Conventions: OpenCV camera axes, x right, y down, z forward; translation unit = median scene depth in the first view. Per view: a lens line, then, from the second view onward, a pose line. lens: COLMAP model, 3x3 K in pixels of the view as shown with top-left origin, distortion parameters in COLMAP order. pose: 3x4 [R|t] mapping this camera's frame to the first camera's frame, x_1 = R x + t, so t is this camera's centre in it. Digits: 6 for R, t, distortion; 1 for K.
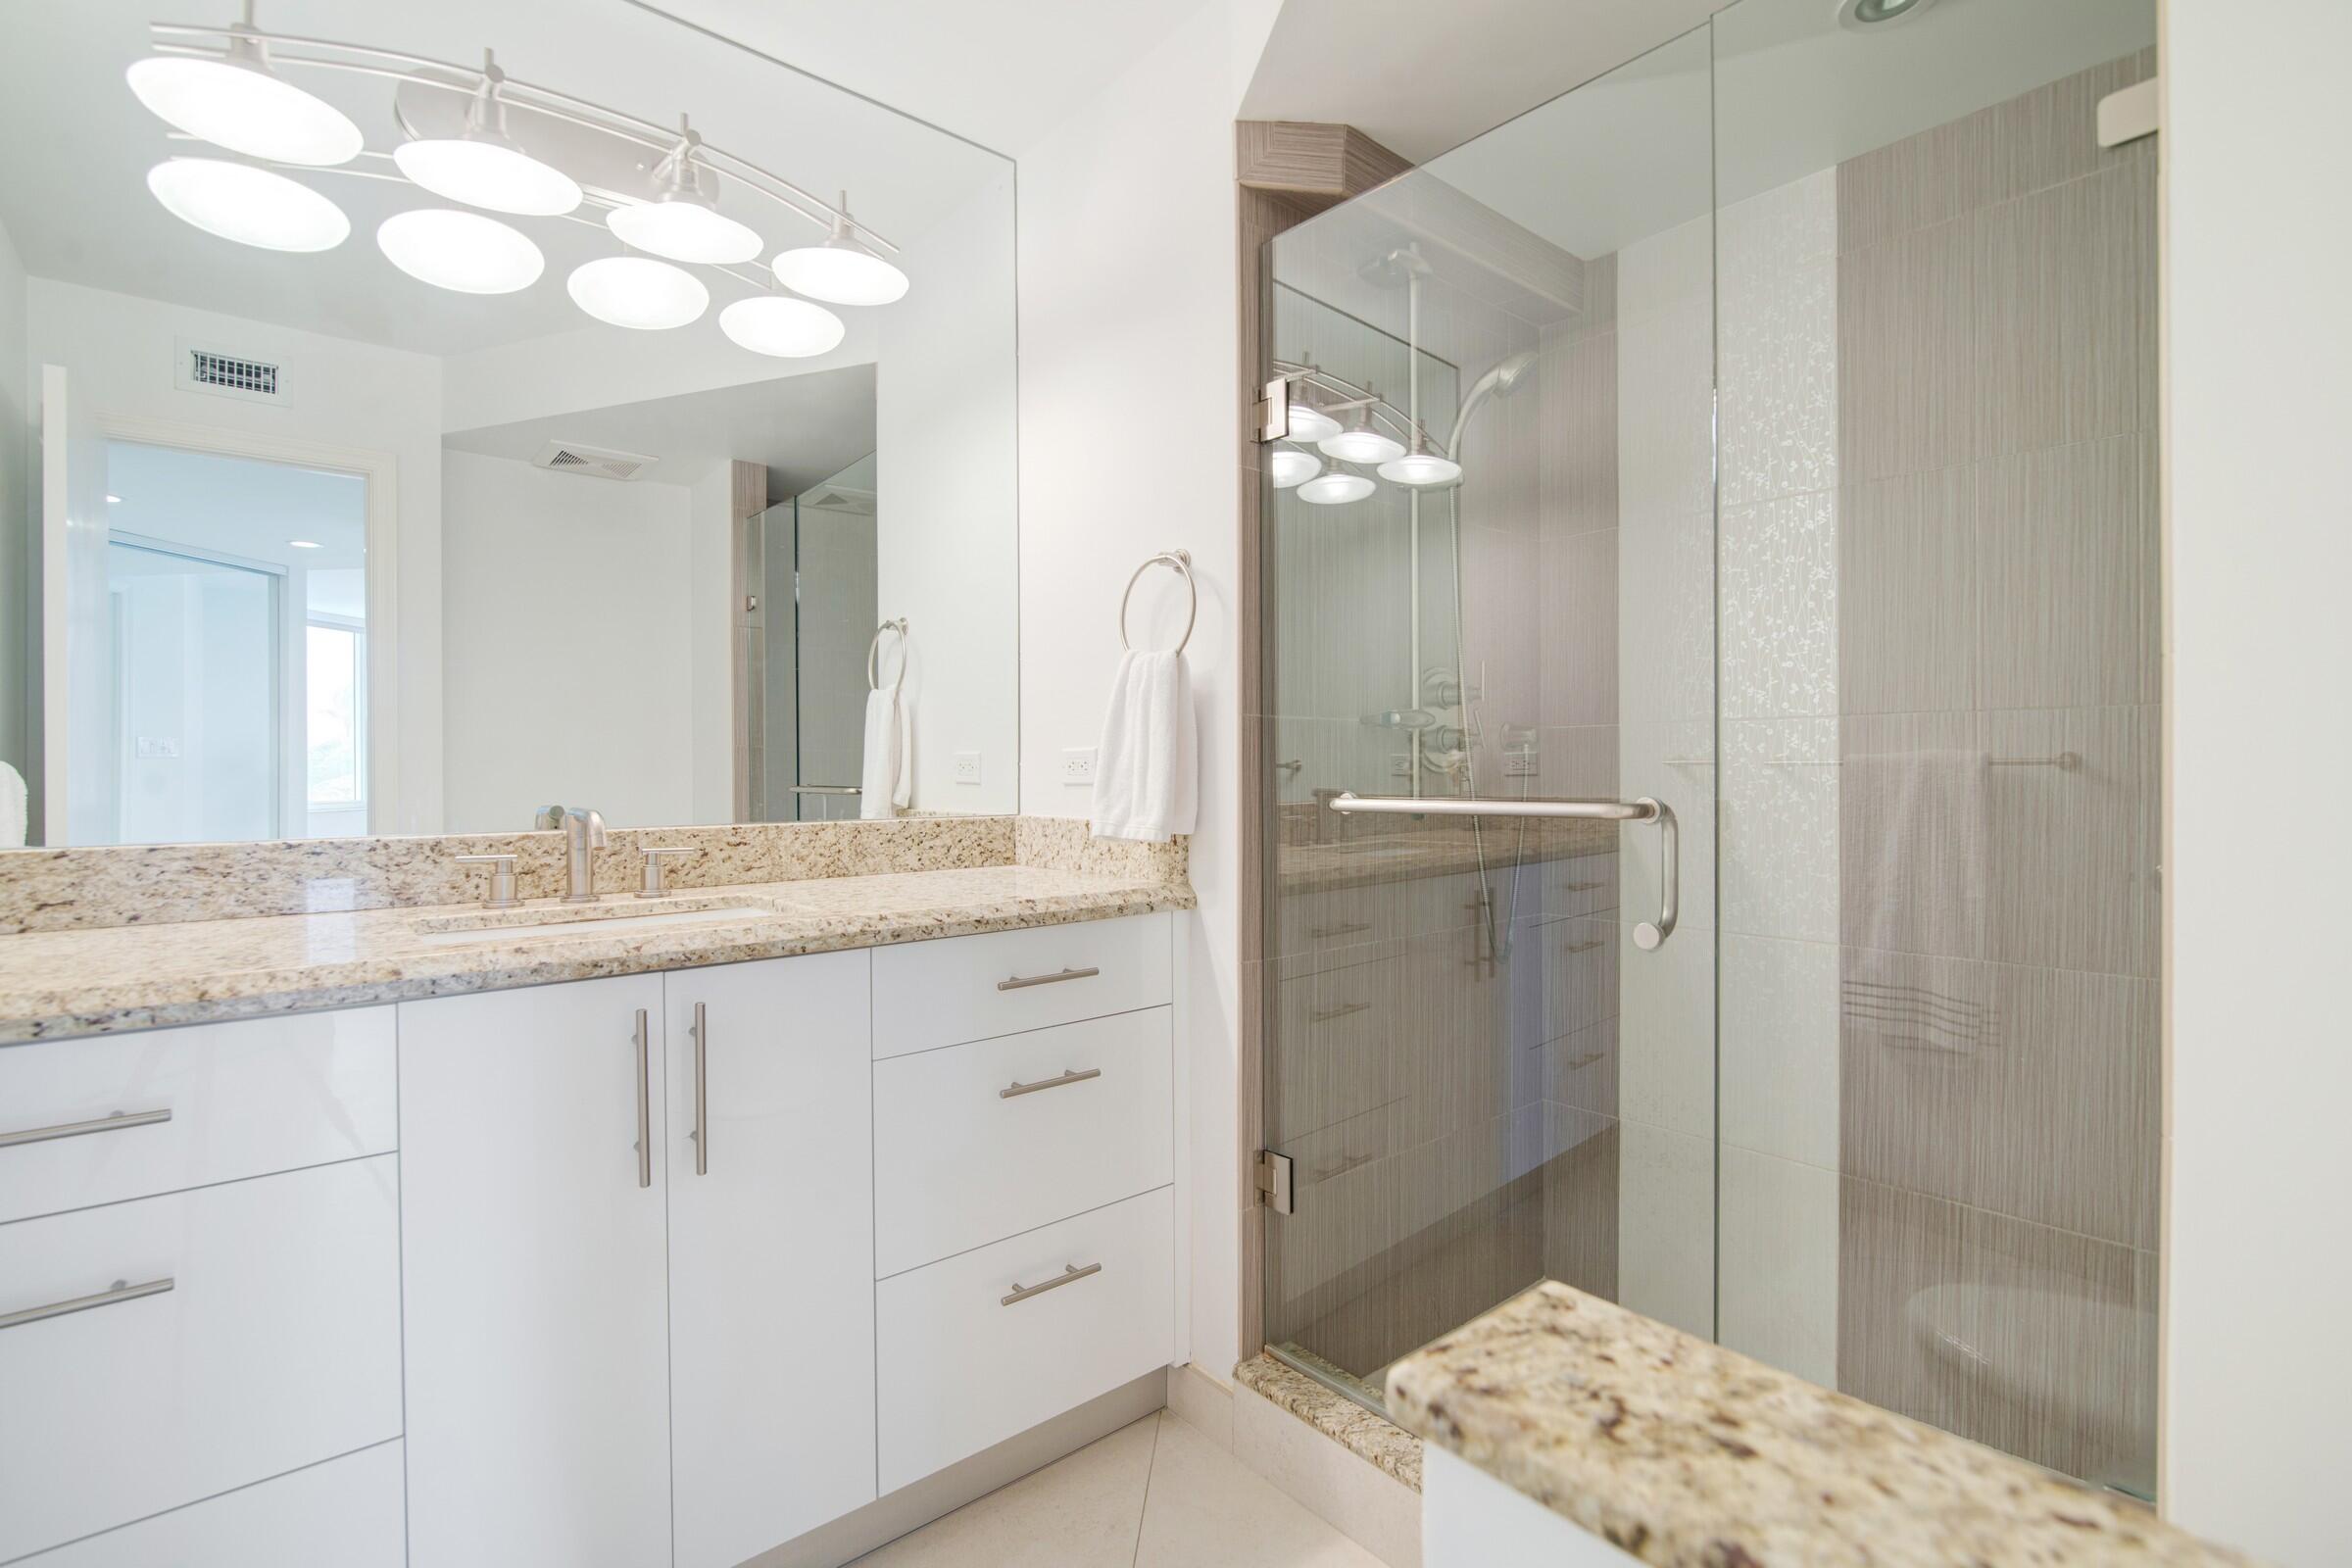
lens RADIAL K [[1079.2, 0, 1181.4], [0, 1079.2, 773.5], [0, 0, 1]] dist [-0.013596, 0.000699]
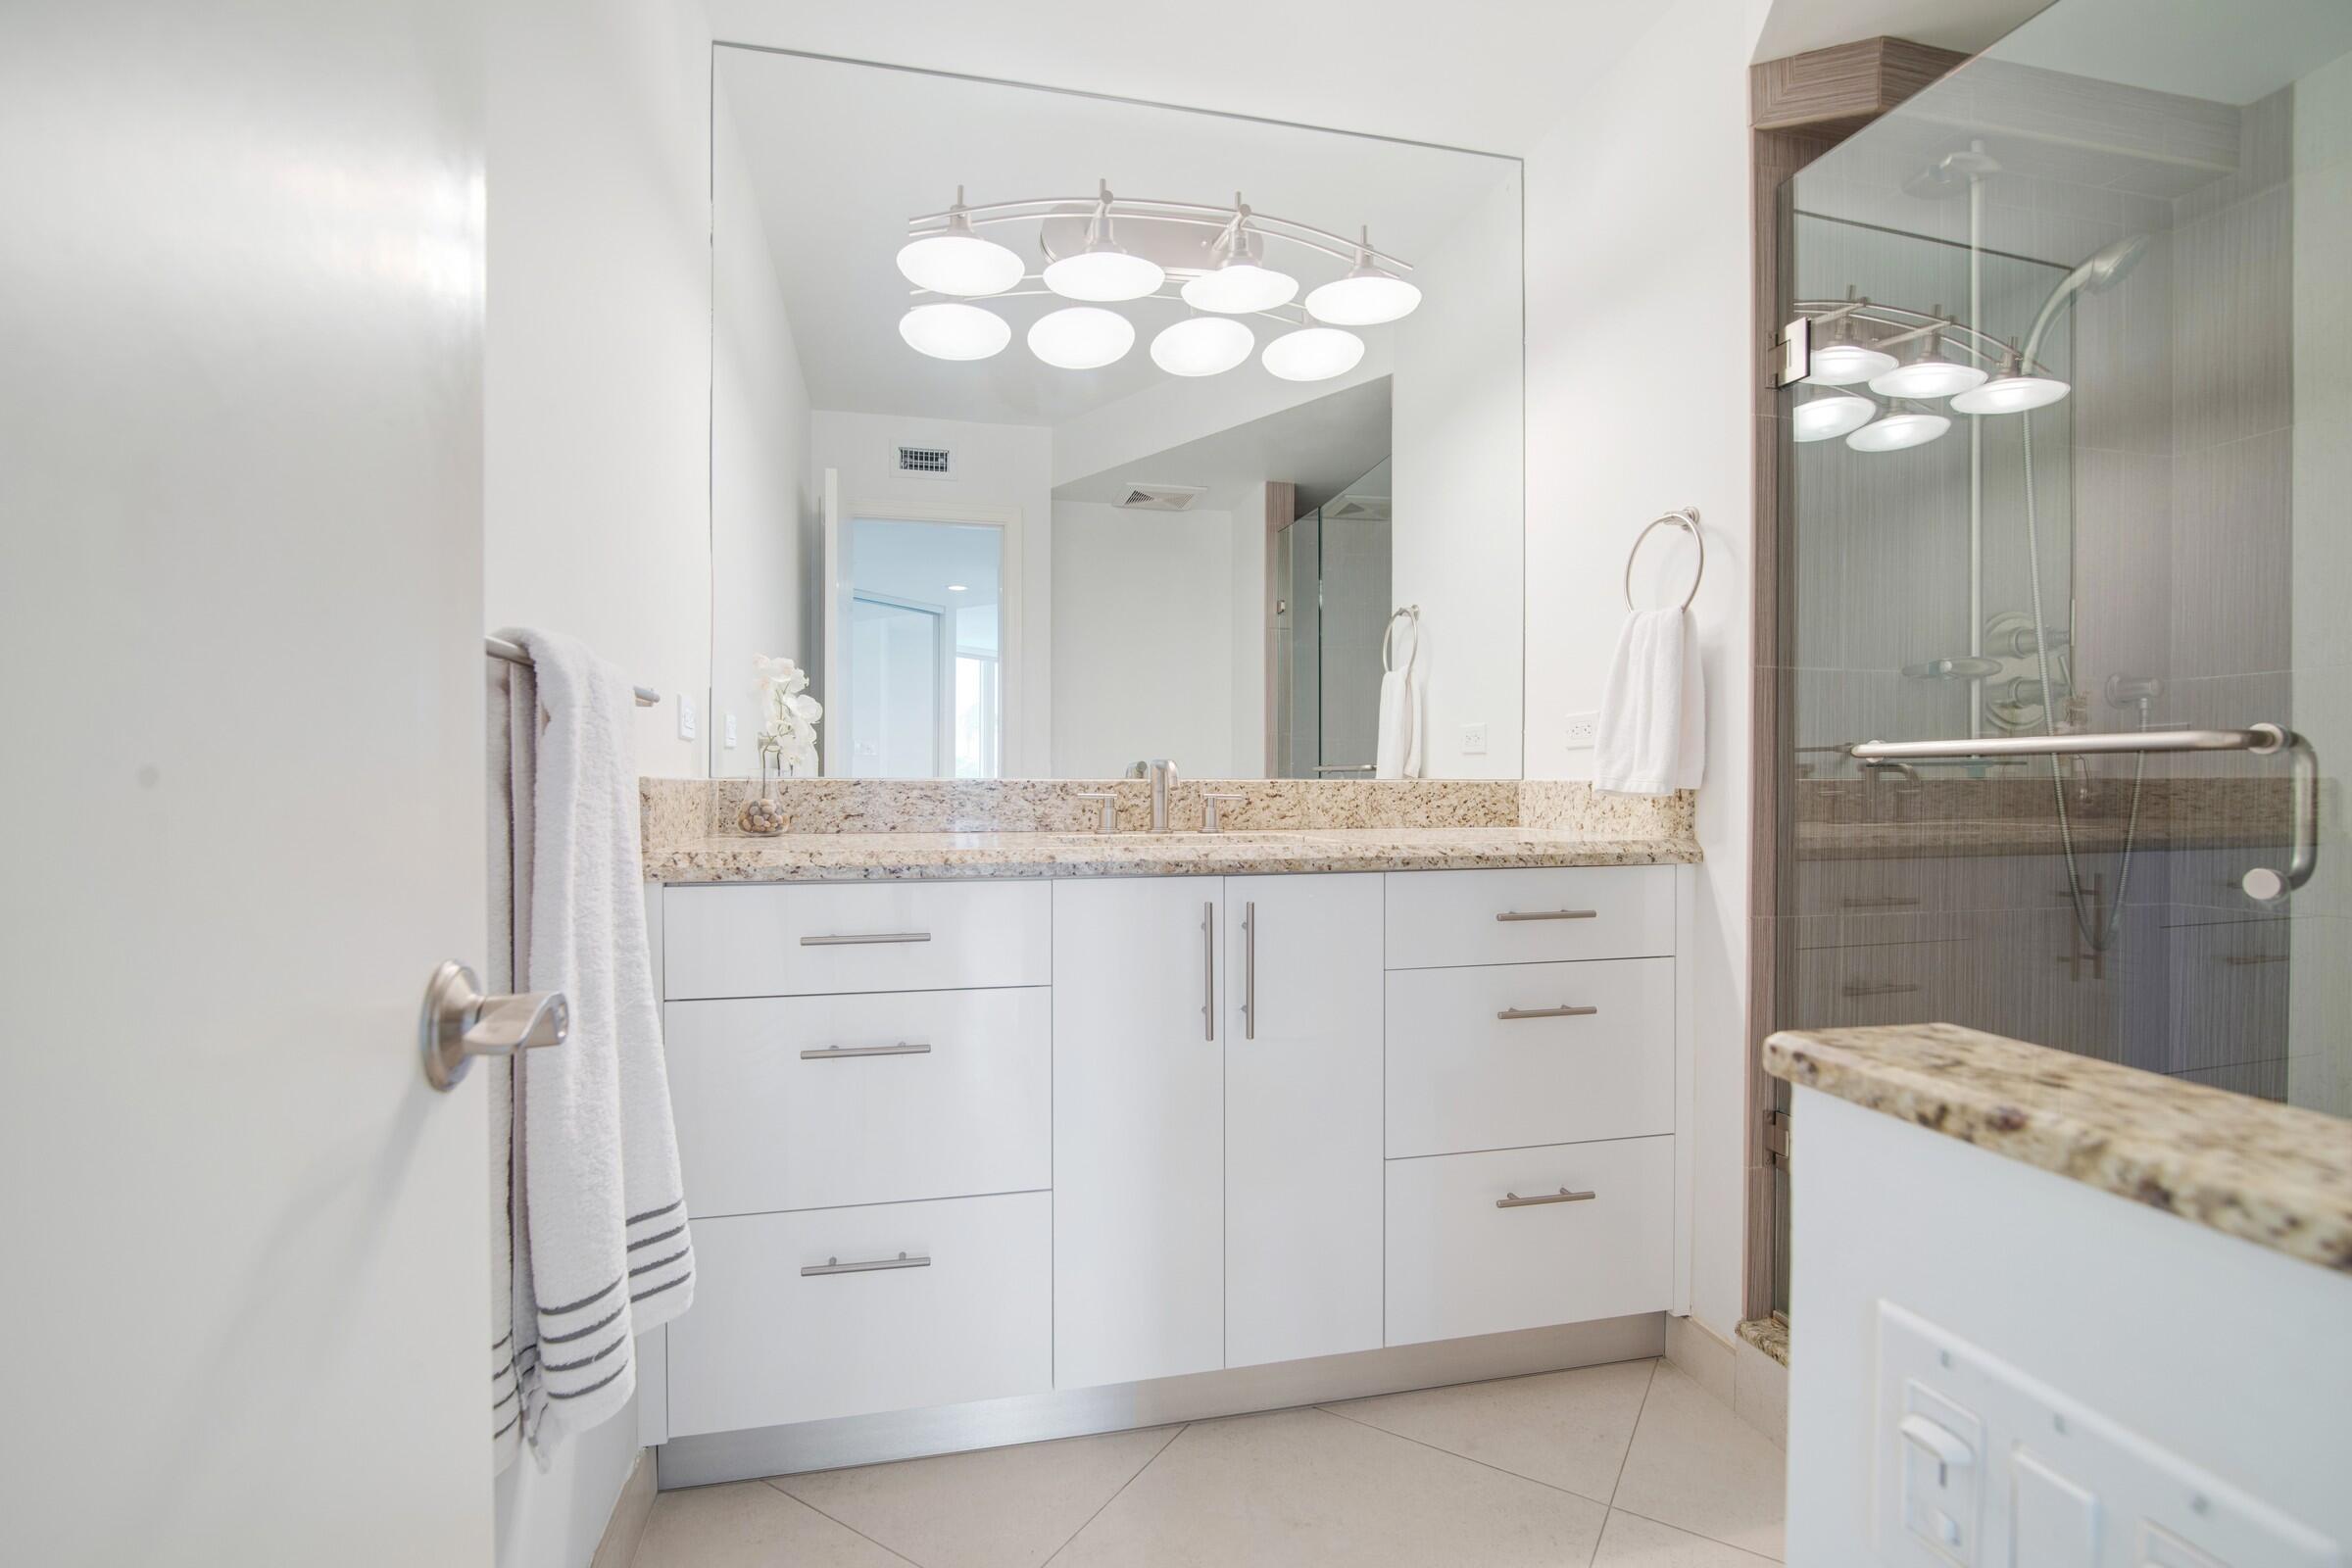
lens RADIAL K [[1079.2, 0, 1165.6], [0, 1079.2, 787.3], [0, 0, 1]] dist [-0.013596, 0.000699]
pose [[0.886910, 0.008030, -0.461873, 0.032926], [-0.007140, 0.999968, 0.003675, 0.055463], [0.461888, 0.000038, 0.886938, -0.118345]]
